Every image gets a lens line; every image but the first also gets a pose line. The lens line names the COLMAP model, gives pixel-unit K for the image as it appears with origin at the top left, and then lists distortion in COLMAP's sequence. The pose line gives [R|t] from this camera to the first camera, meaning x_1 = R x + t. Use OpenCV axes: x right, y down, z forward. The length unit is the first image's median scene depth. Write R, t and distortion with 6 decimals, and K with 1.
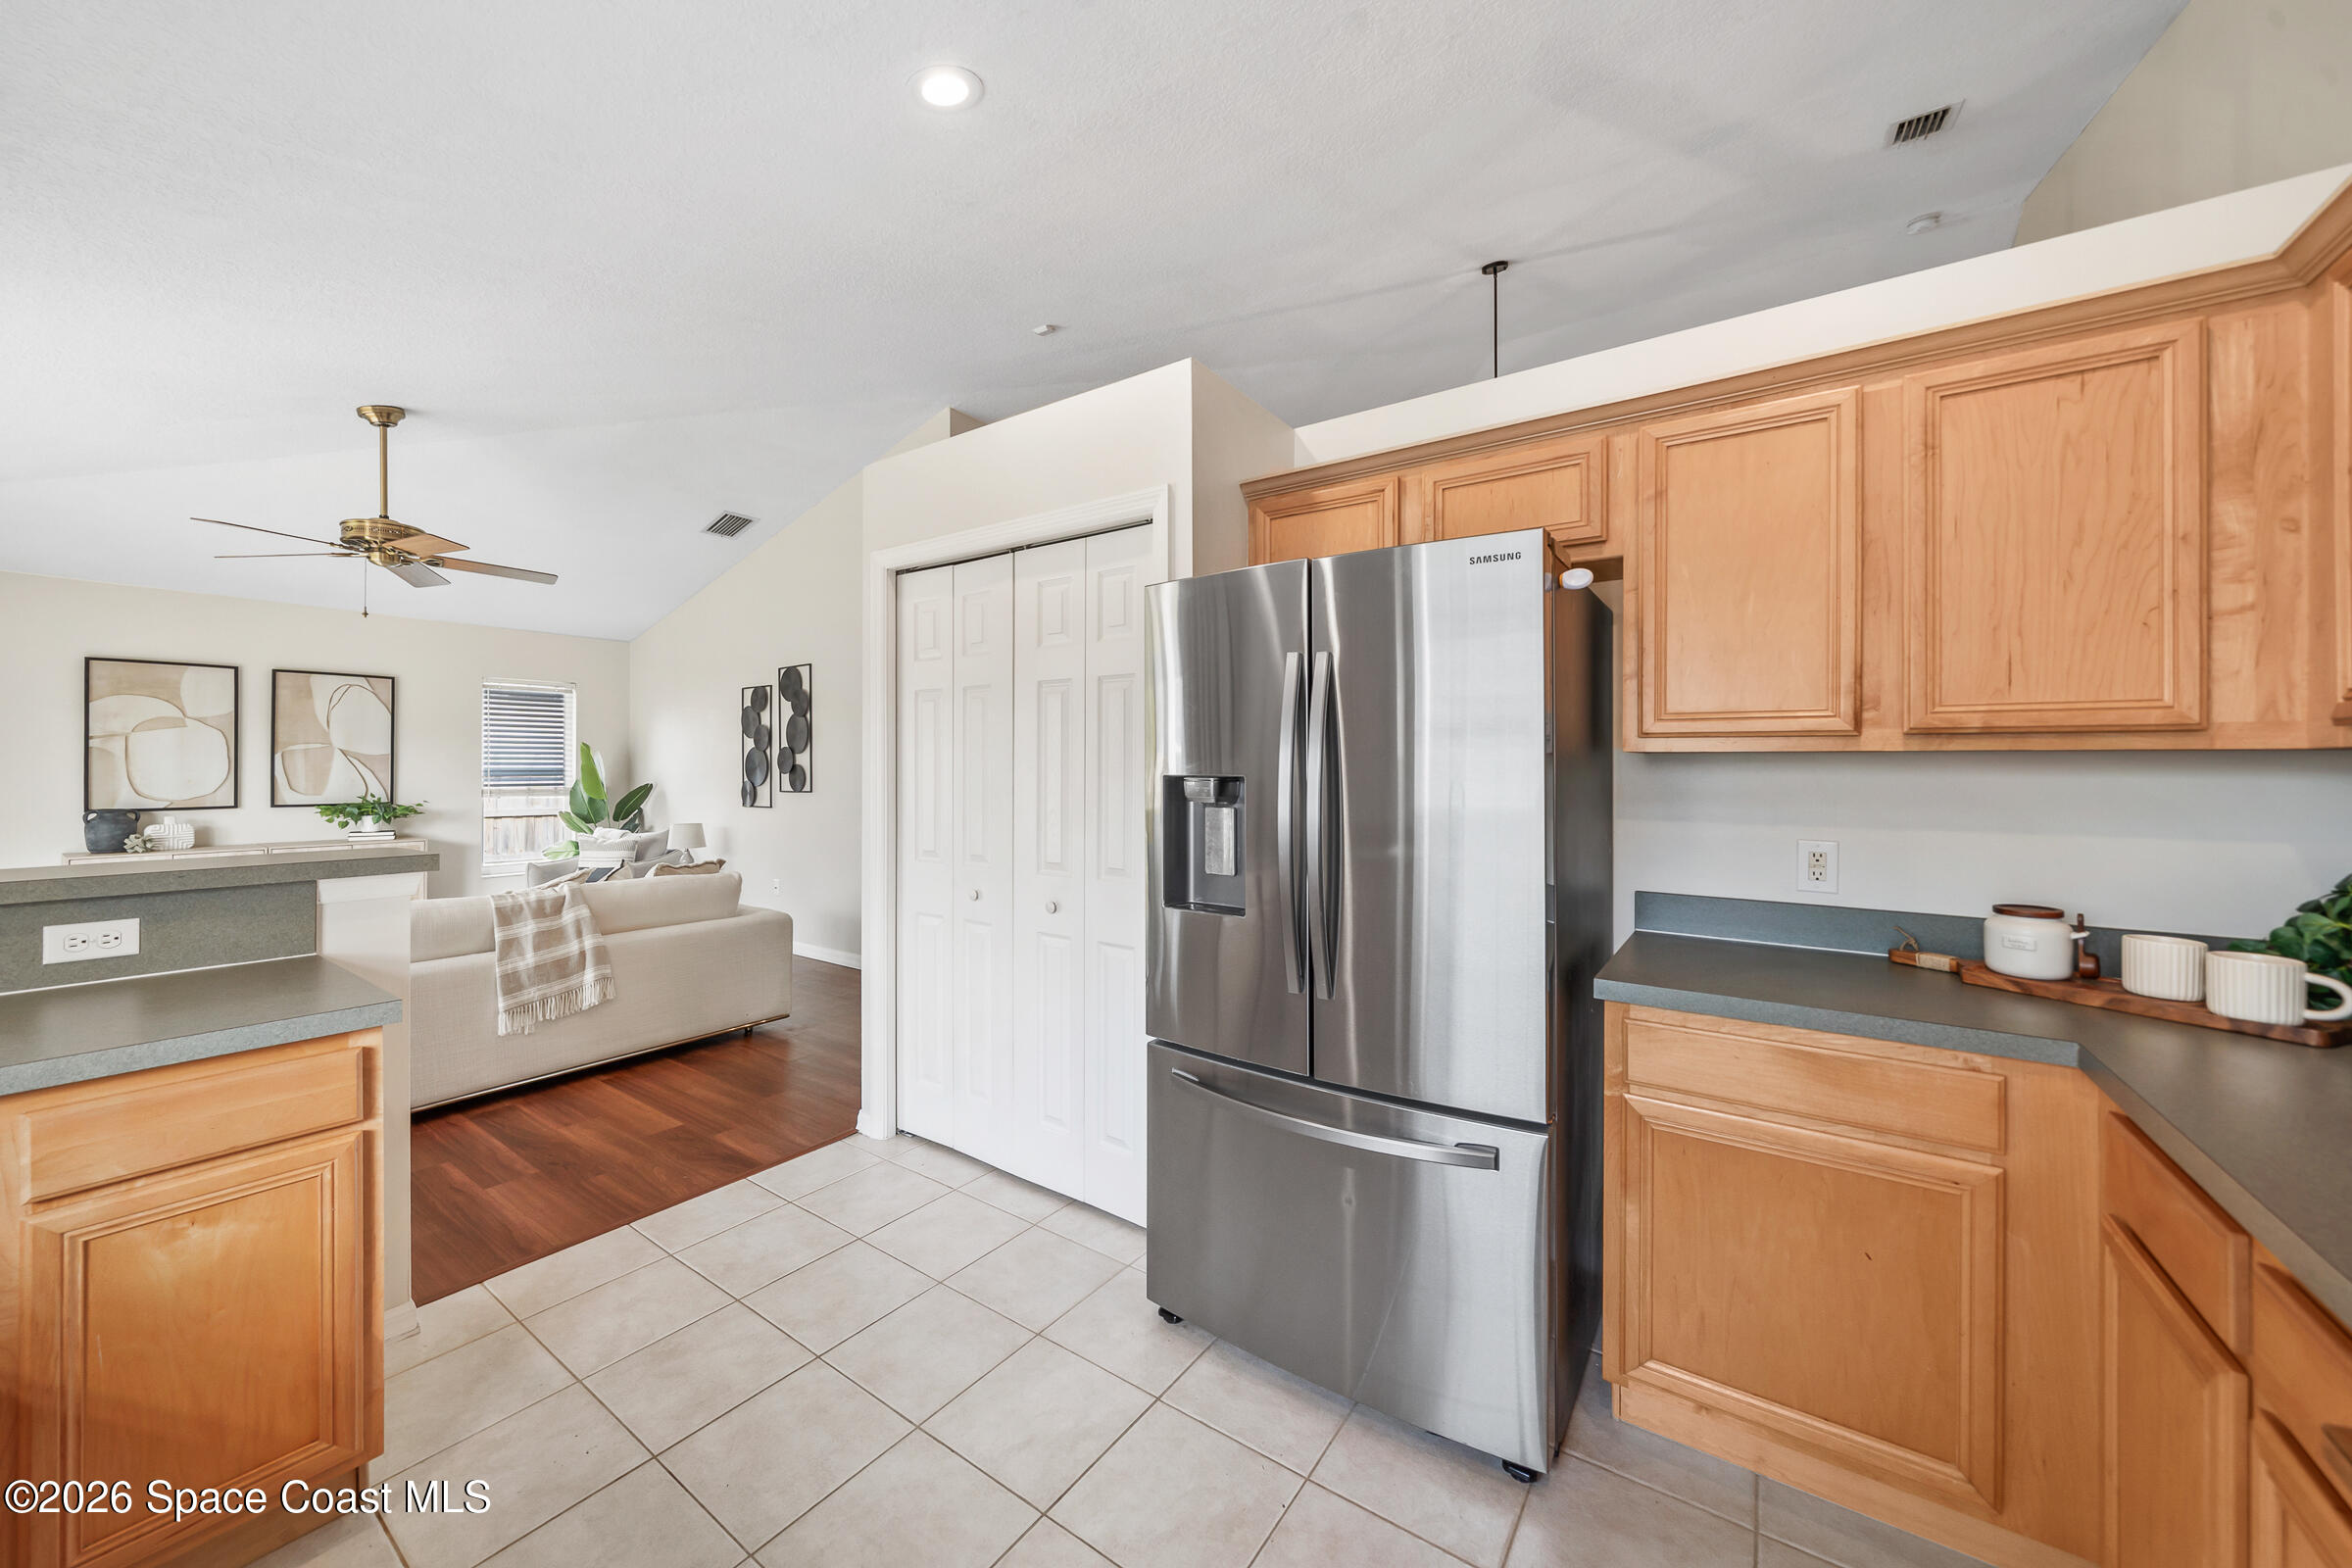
lens RADIAL K [[845.0, 0, 1176.2], [0, 845.0, 772.0], [0, 0, 1]] dist [-0.001820, -0.000169]
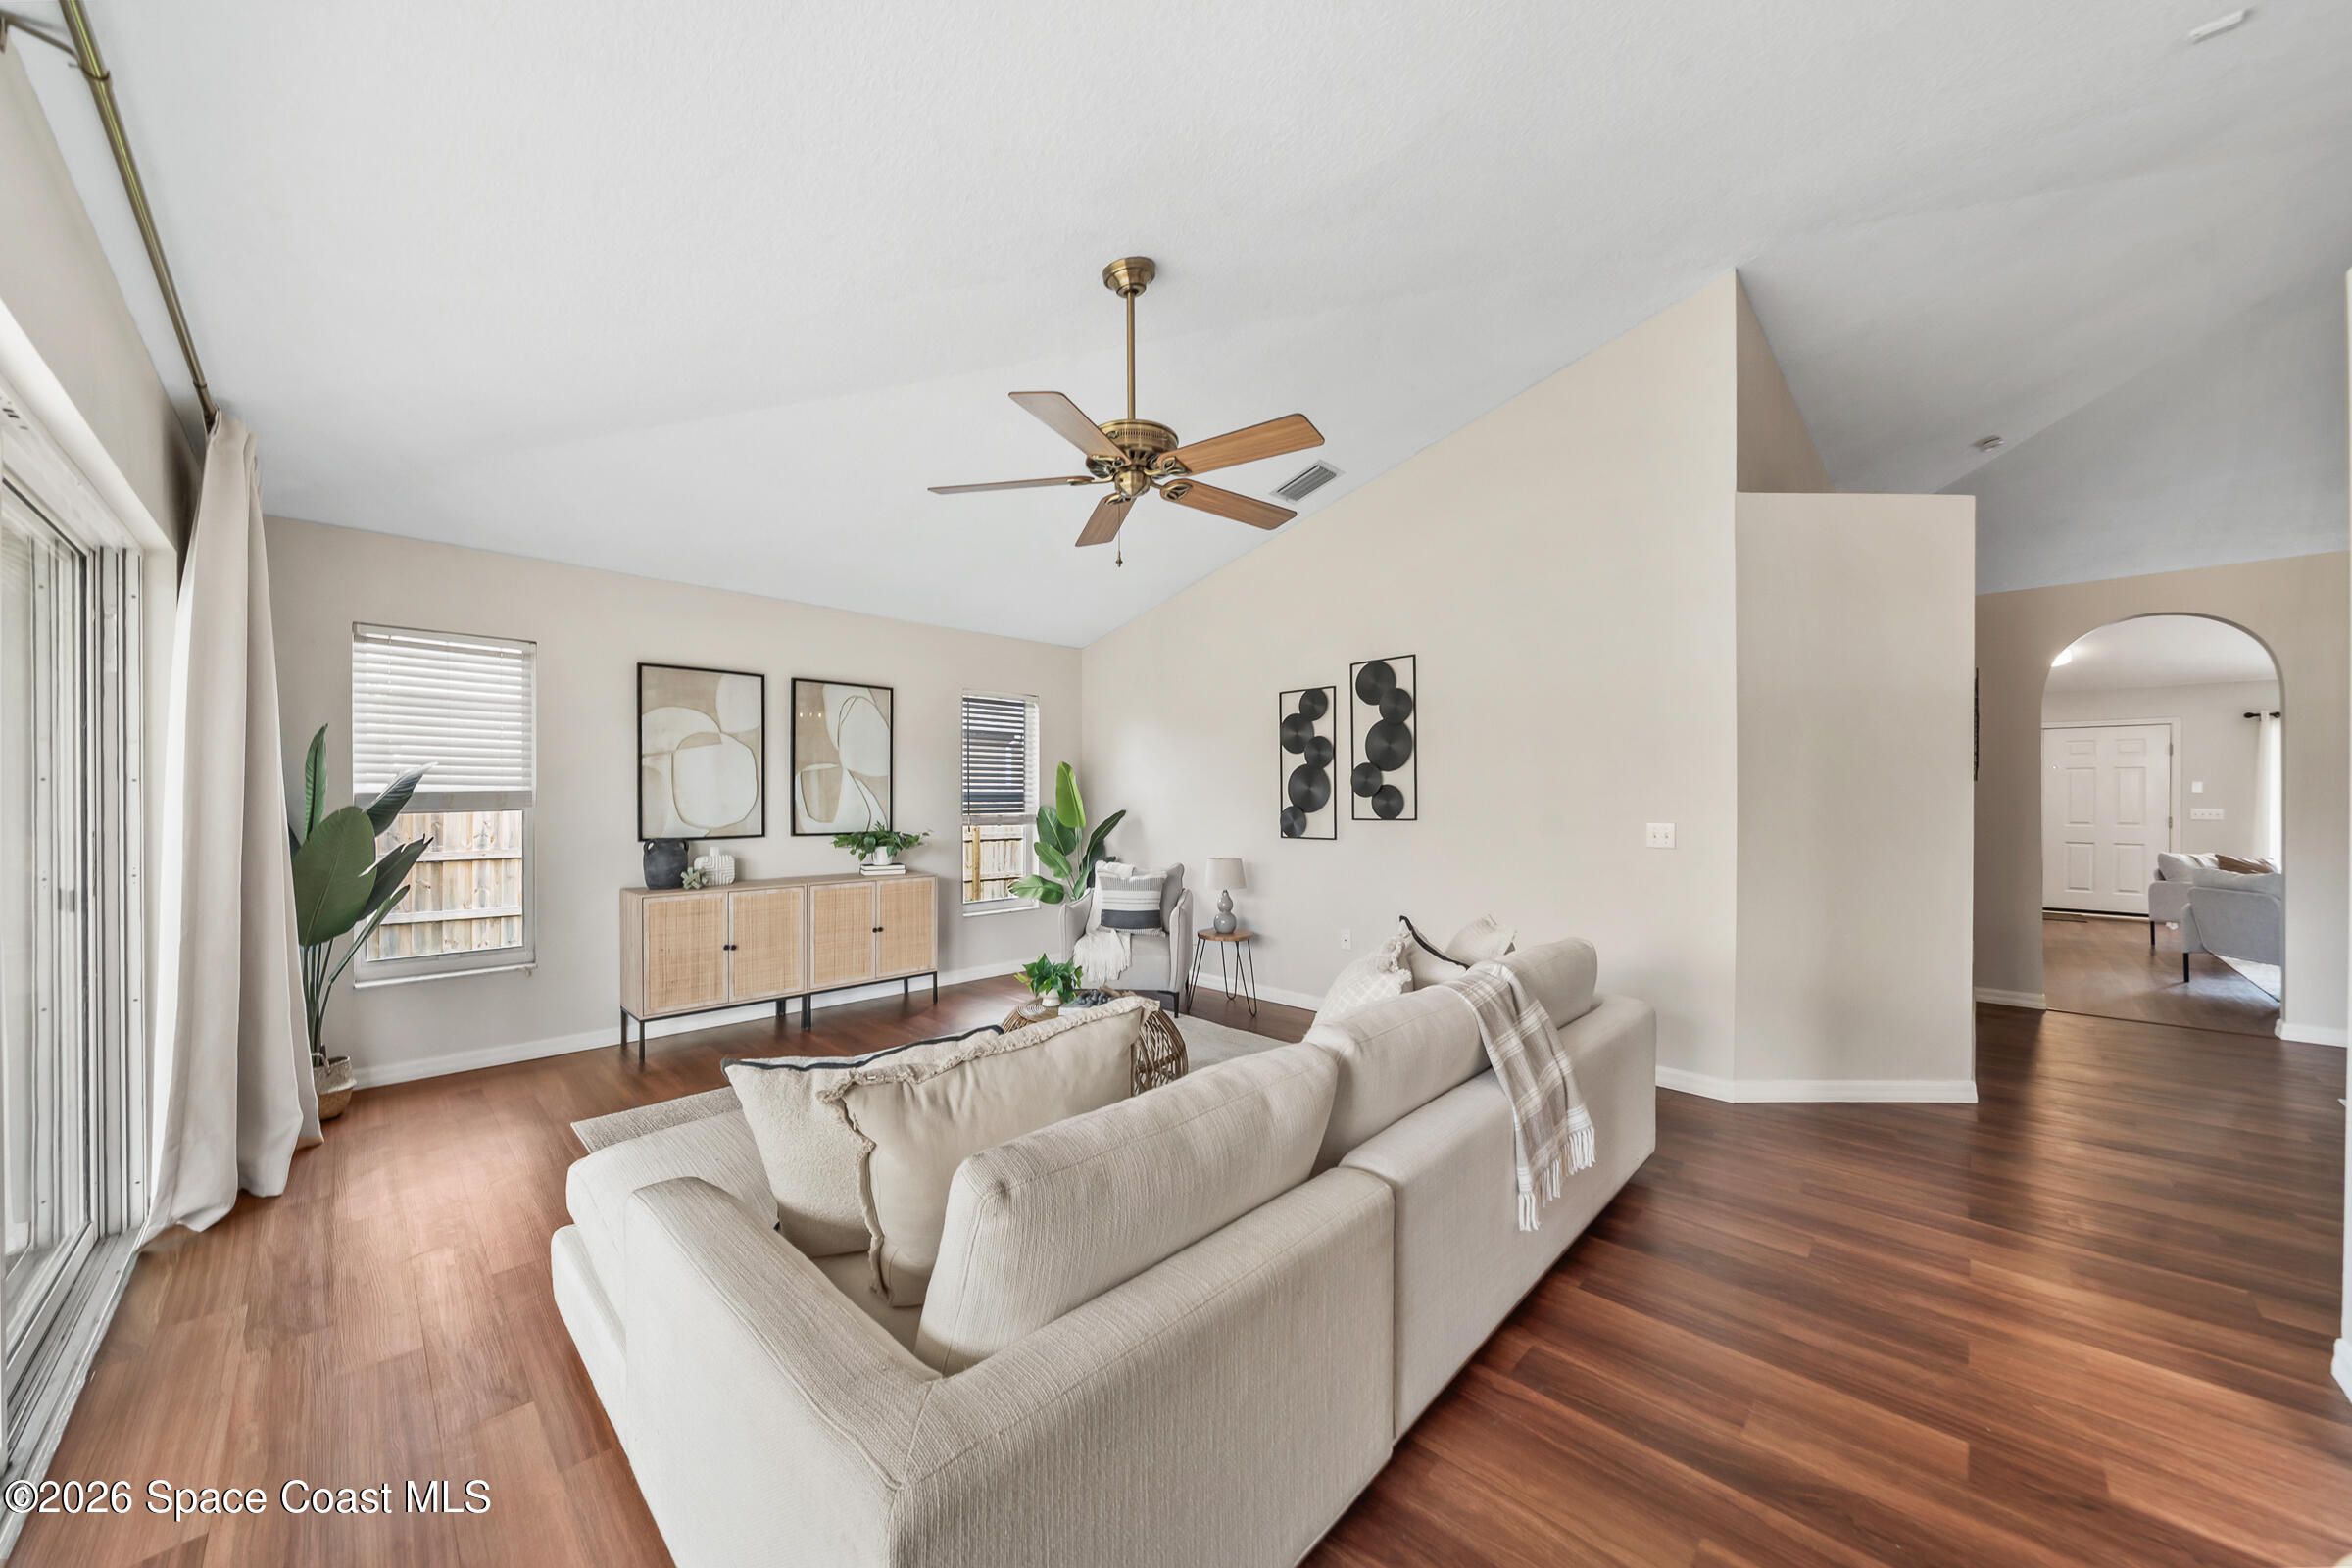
lens RADIAL K [[812.7, 0, 1150.2], [0, 812.7, 816.3], [0, 0, 1]] dist [-0.000025, 0.000009]
pose [[0.985647, 0.001818, -0.168808, -0.548315], [0.001269, 0.999834, 0.018175, 0.006182], [0.168813, -0.018129, 0.985481, 0.226254]]
